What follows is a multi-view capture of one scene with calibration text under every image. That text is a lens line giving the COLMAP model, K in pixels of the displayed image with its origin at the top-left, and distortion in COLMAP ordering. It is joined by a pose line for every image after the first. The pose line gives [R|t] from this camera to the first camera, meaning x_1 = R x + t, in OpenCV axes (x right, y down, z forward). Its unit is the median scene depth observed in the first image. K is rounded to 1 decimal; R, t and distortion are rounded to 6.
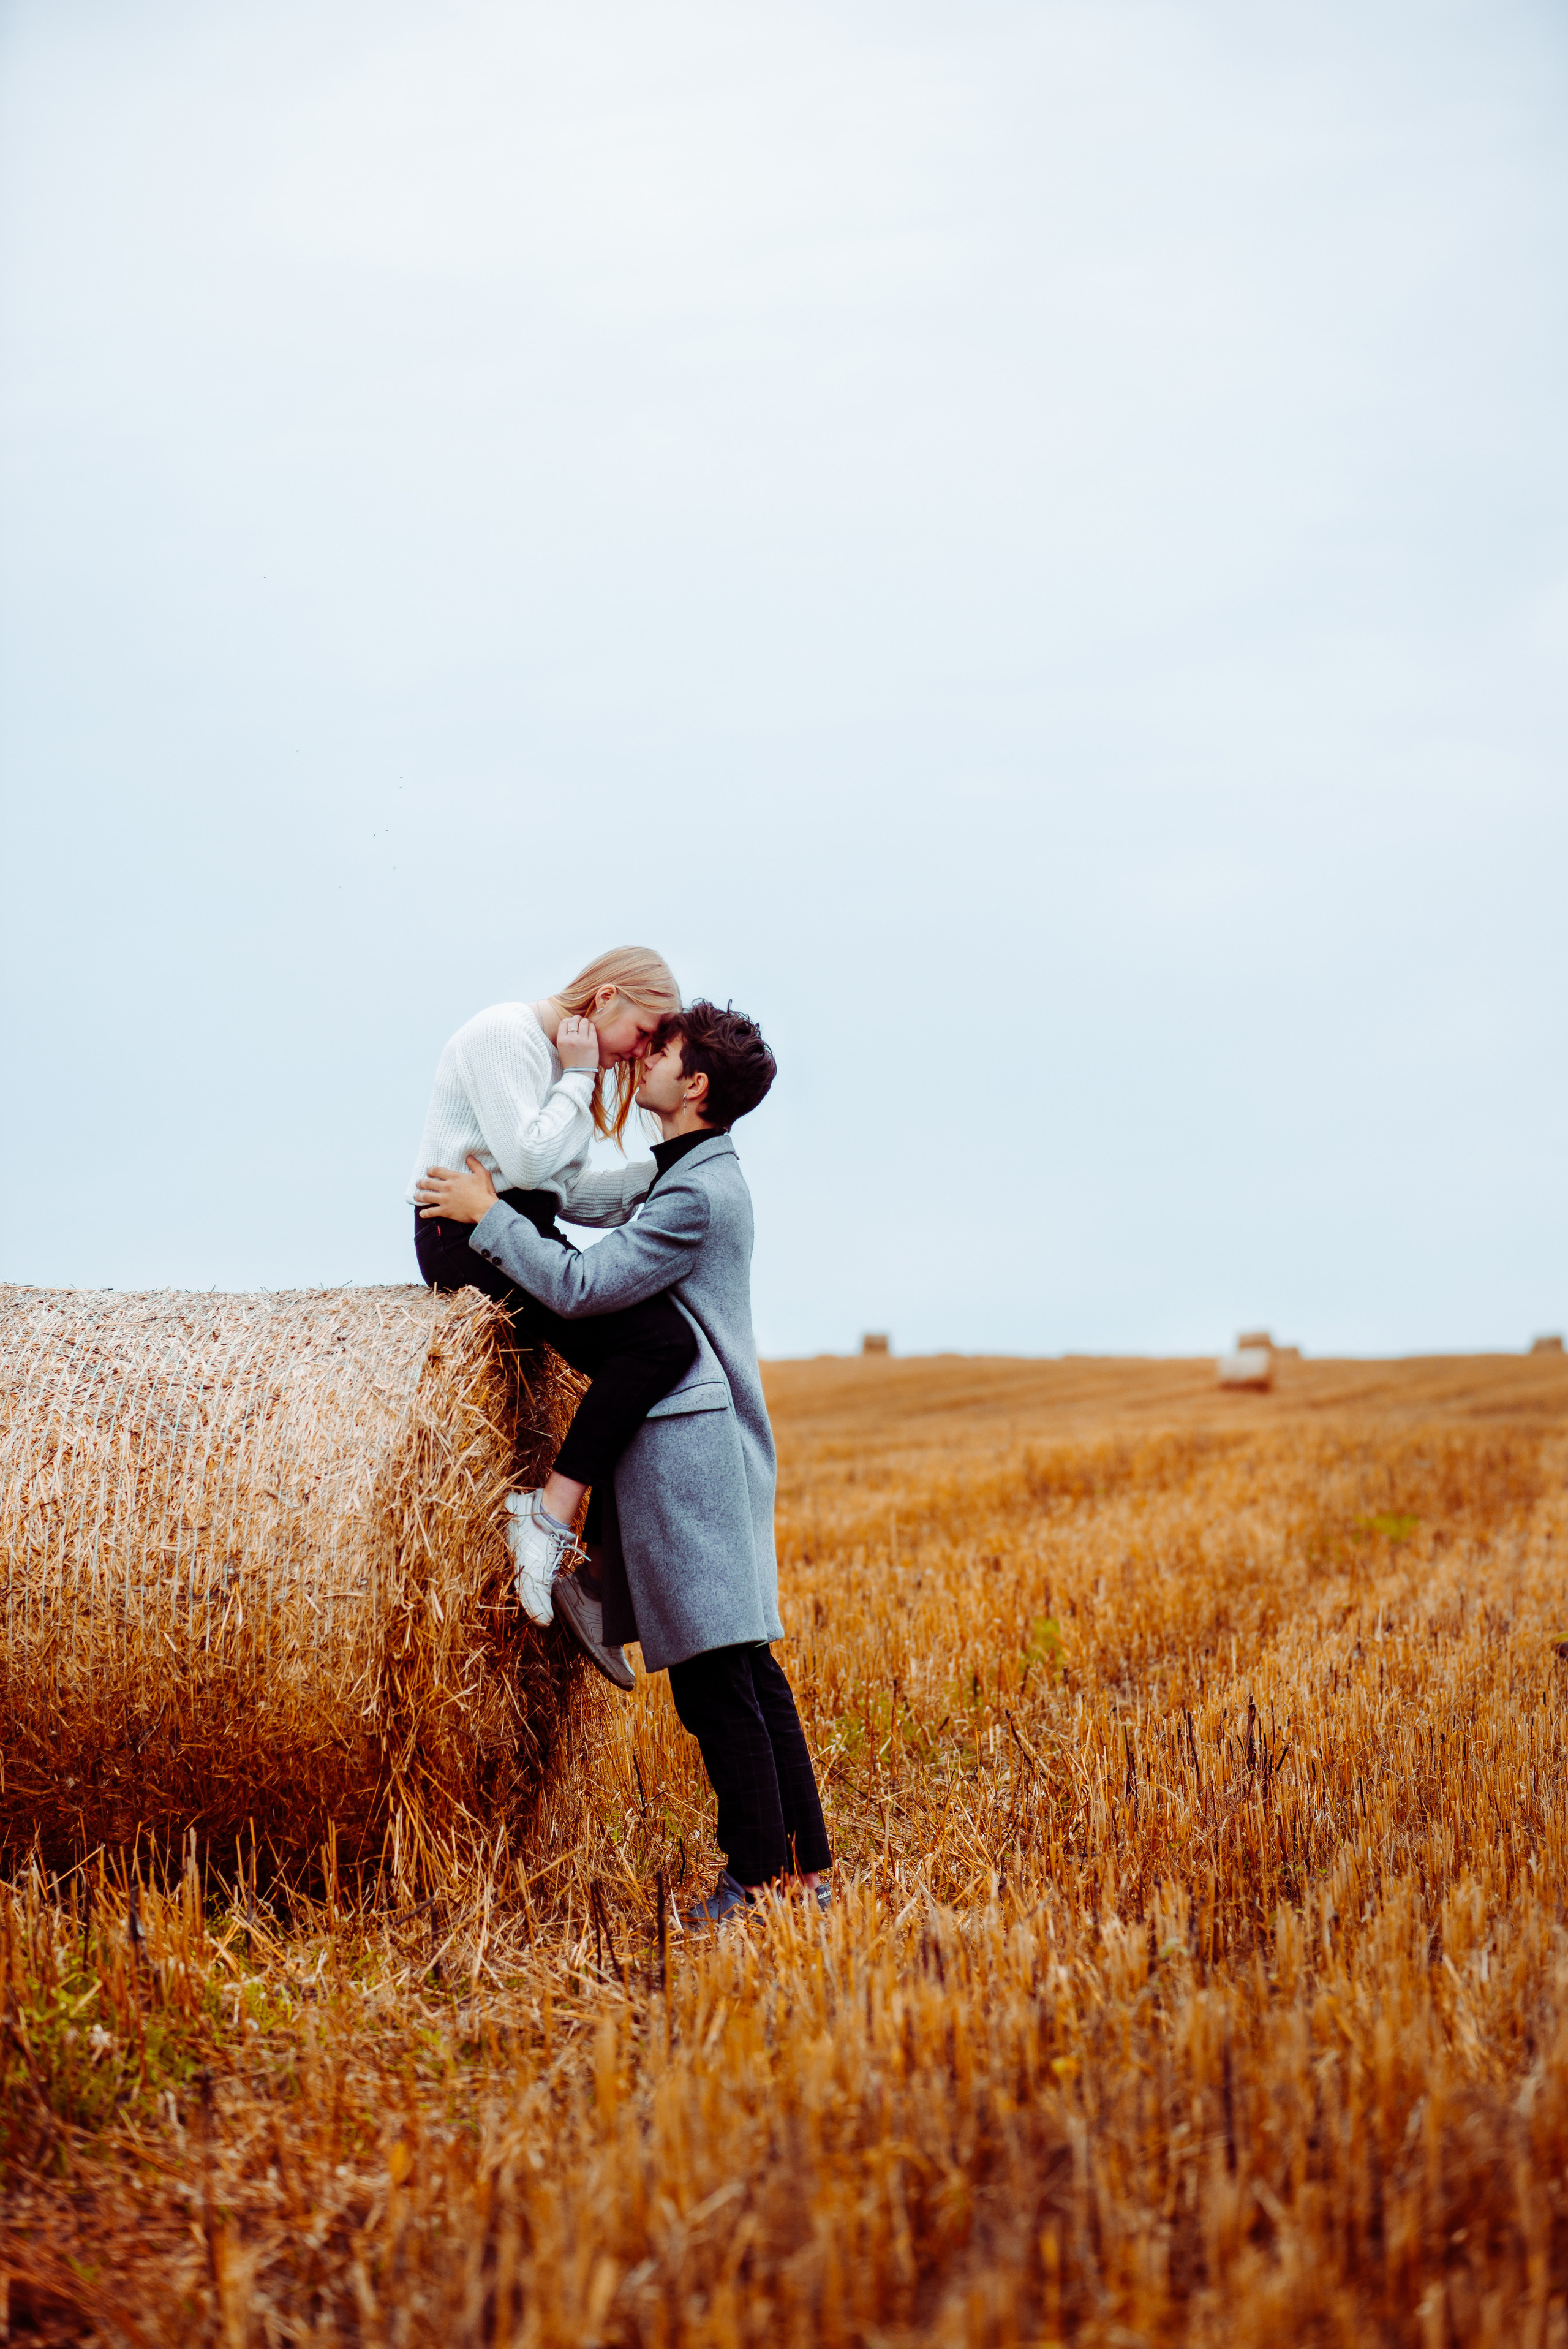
lens RADIAL K [[5414.0, 0, 783.4], [0, 5414.0, 1170.3], [0, 0, 1]] dist [0.065365, 0.000000]
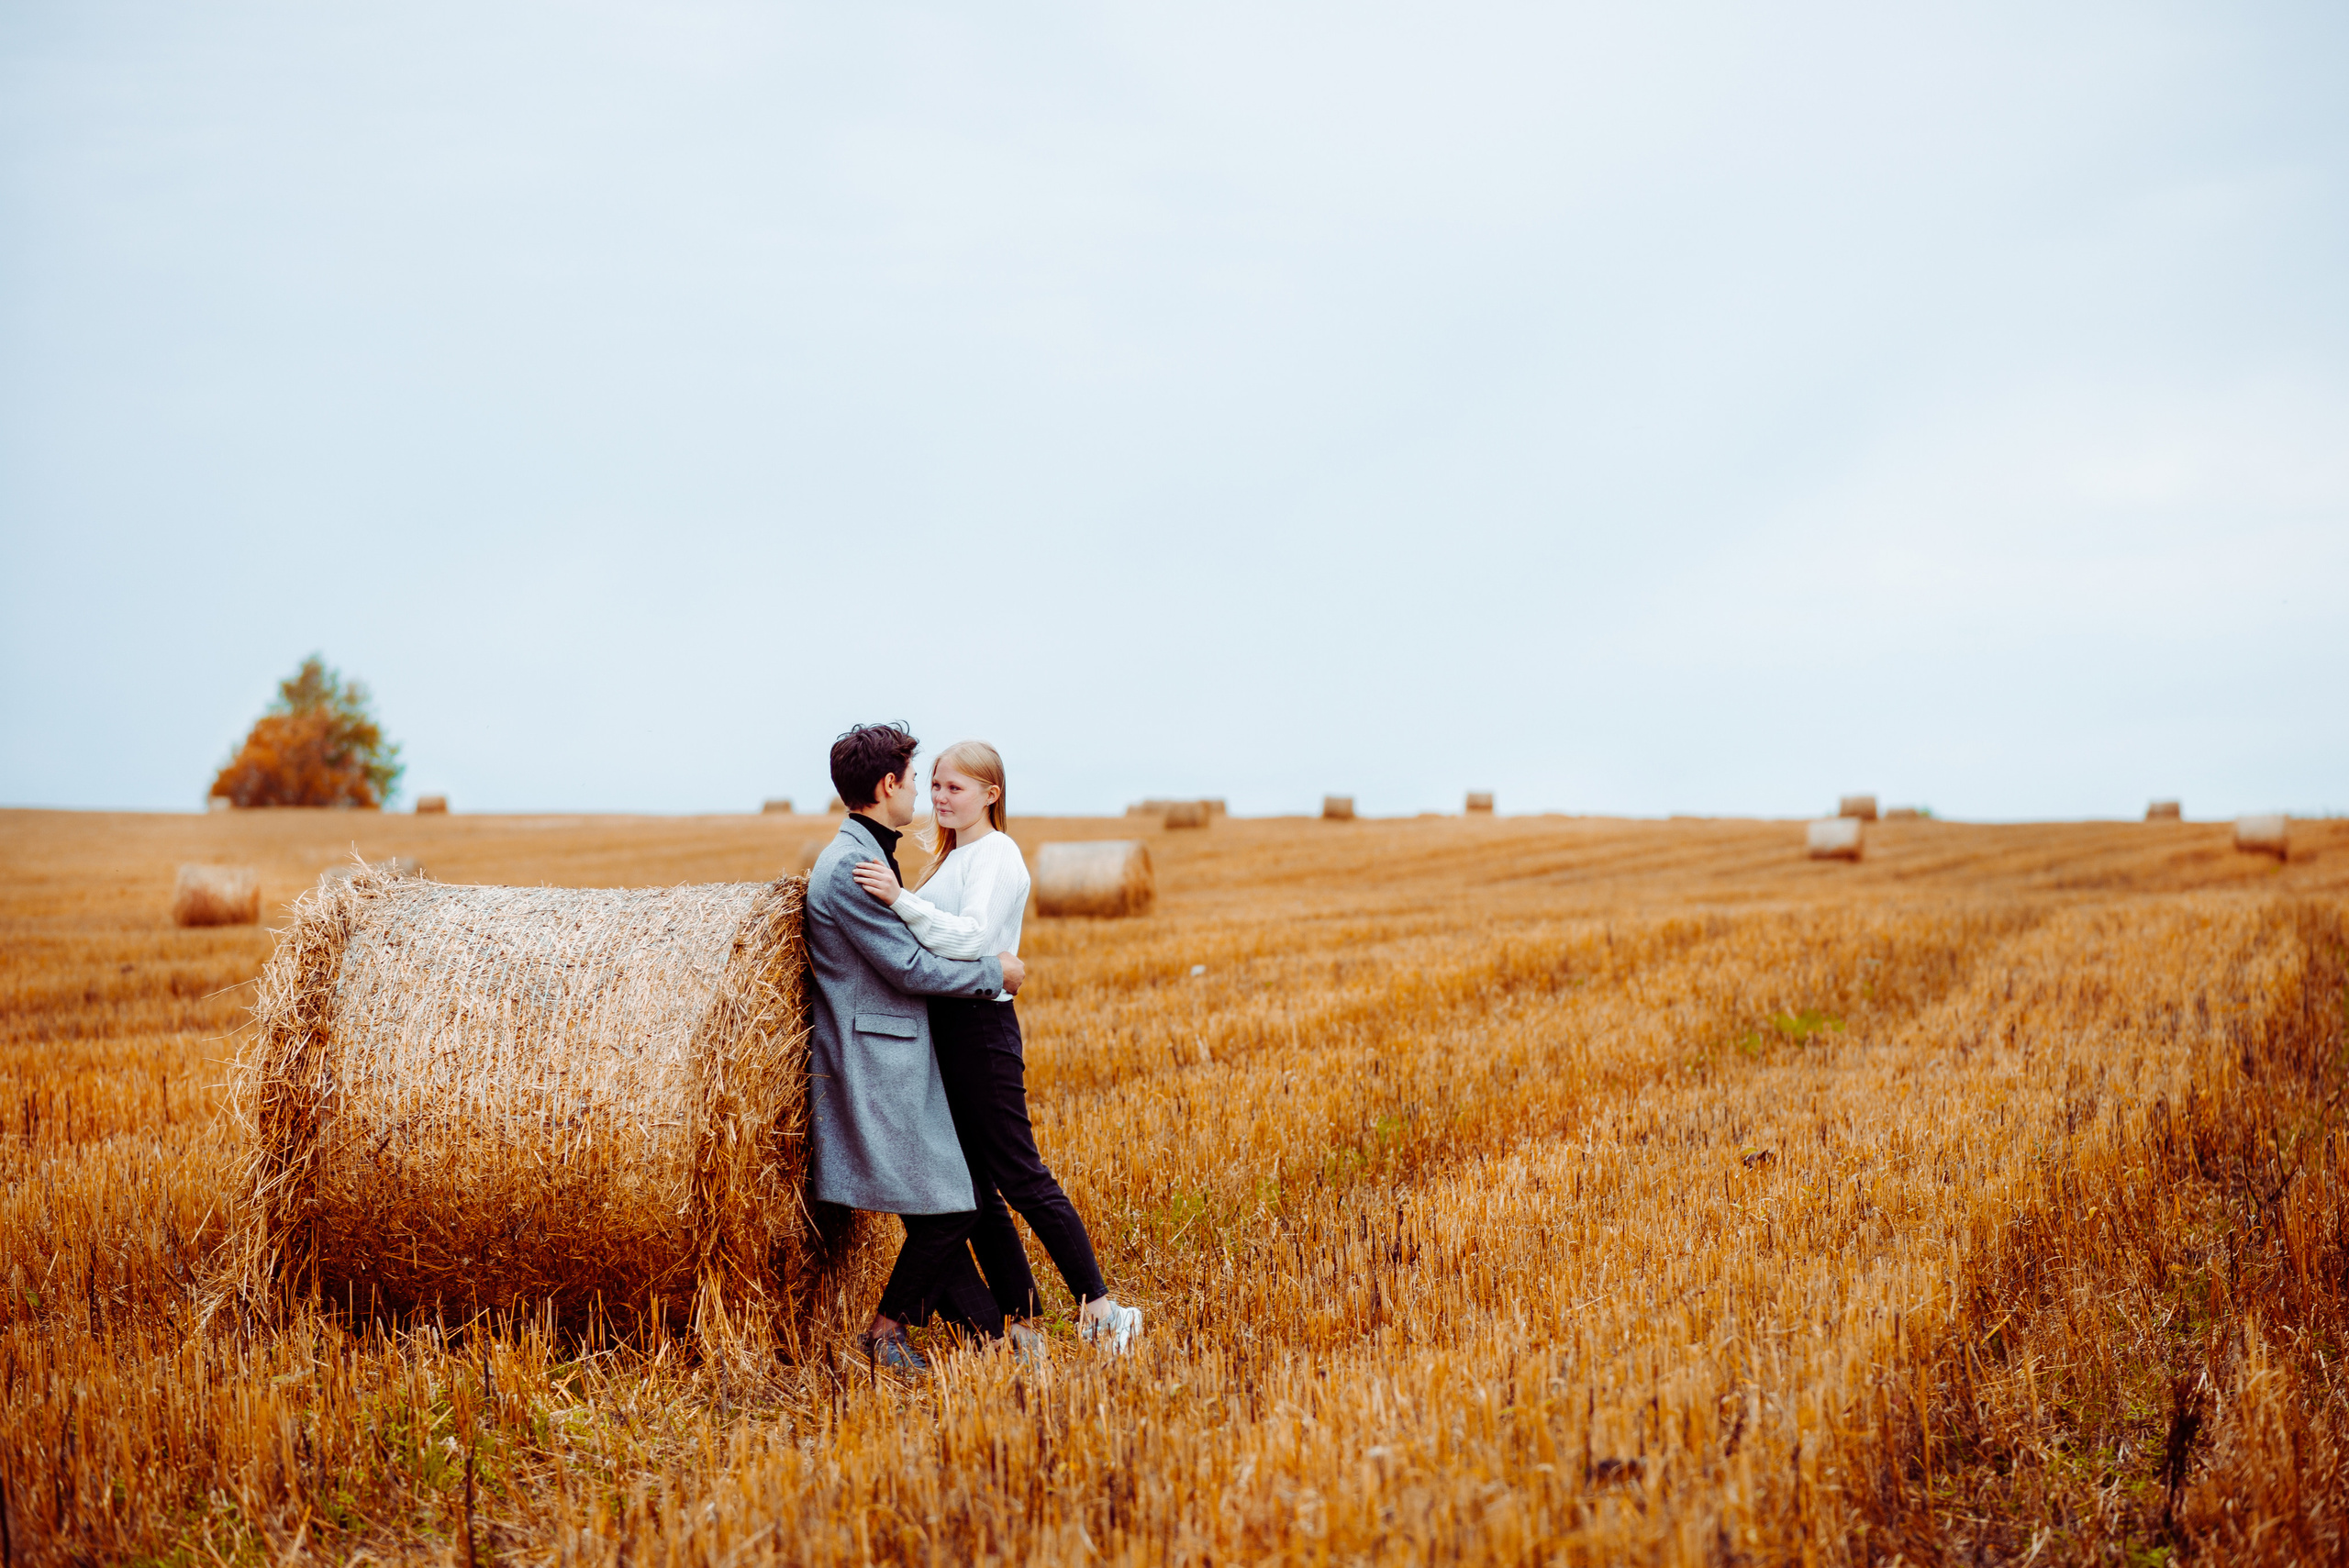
lens RADIAL K [[5414.6, 0, 1166.9], [0, 5414.6, 808.6], [0, 0, 1]] dist [0.065365, 0.000000]
pose [[0.999186, 0.005370, -0.039994, 0.094624], [-0.004051, 0.999447, 0.032996, -0.043759], [0.040149, -0.032807, 0.998655, -0.326363]]
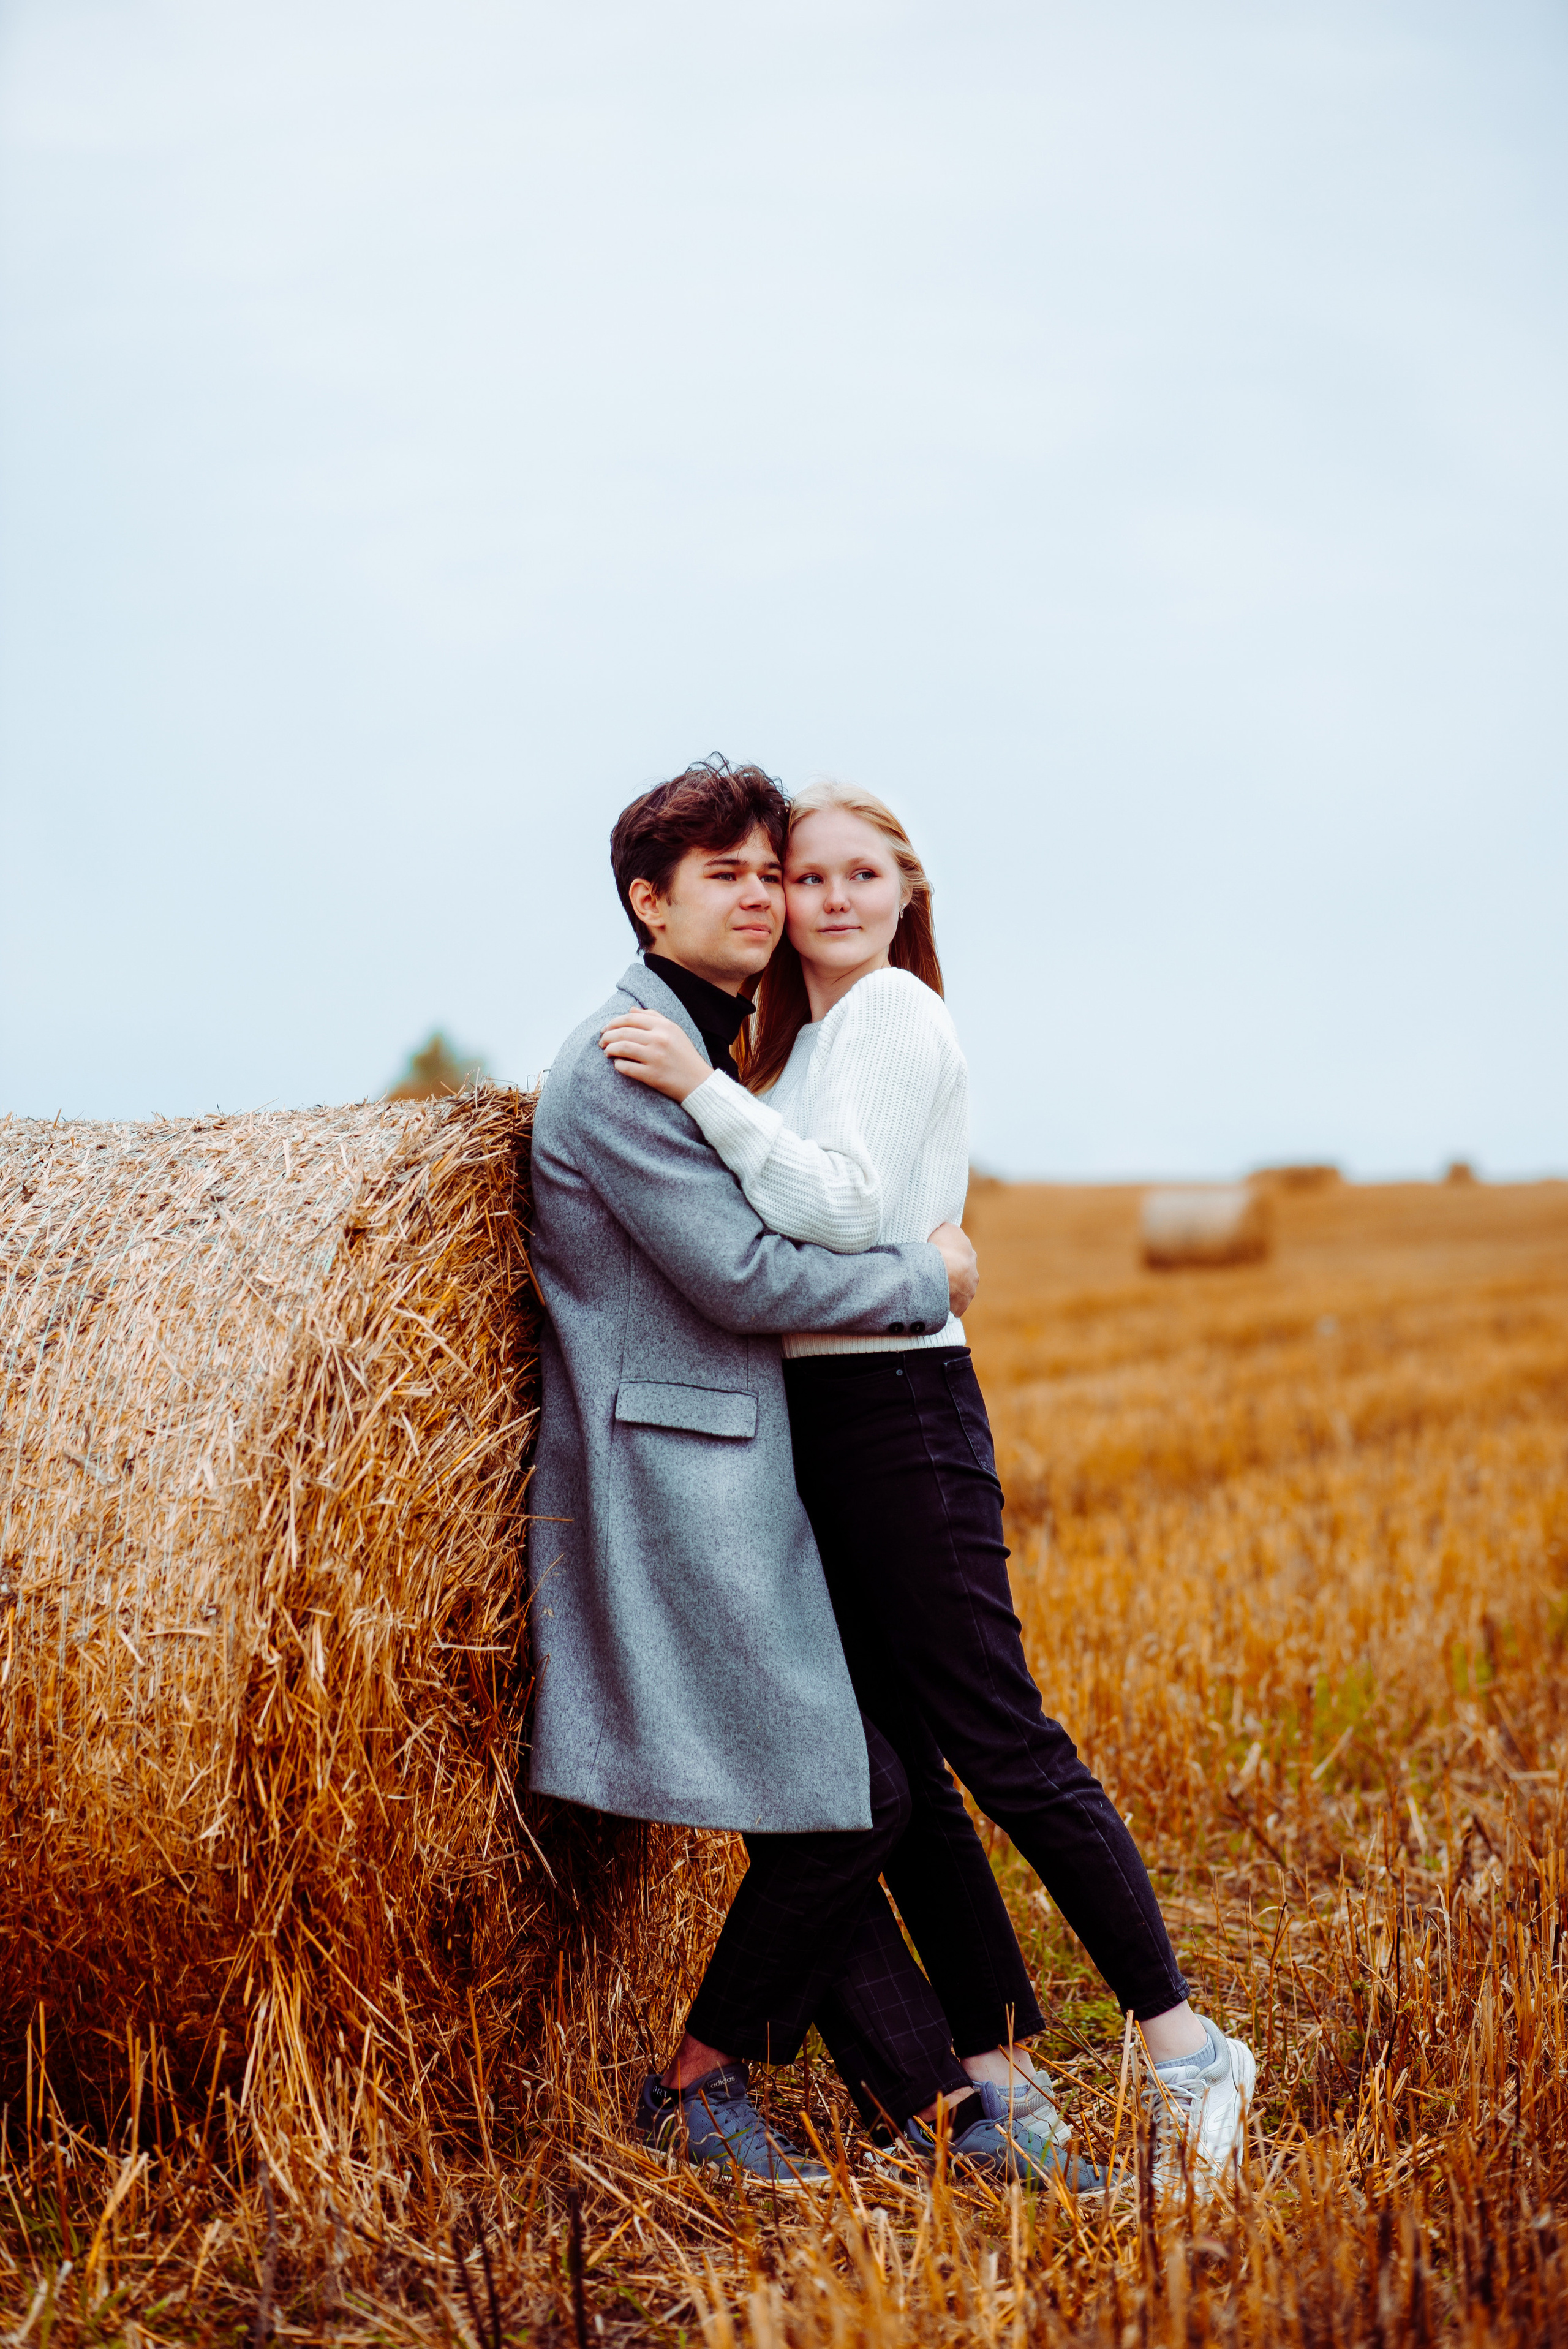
lens RADIAL K [[5414.0, 0, 787.8], [0, 5414.0, 1172.5], [0, 0, 1]] dist [0.065365, 0.000000]
pose [[0.991352, 0.000610, -0.131231, 0.061784], [0.003702, 0.999461, 0.032614, 0.008911], [0.131181, -0.032818, 0.990815, 0.418825]]
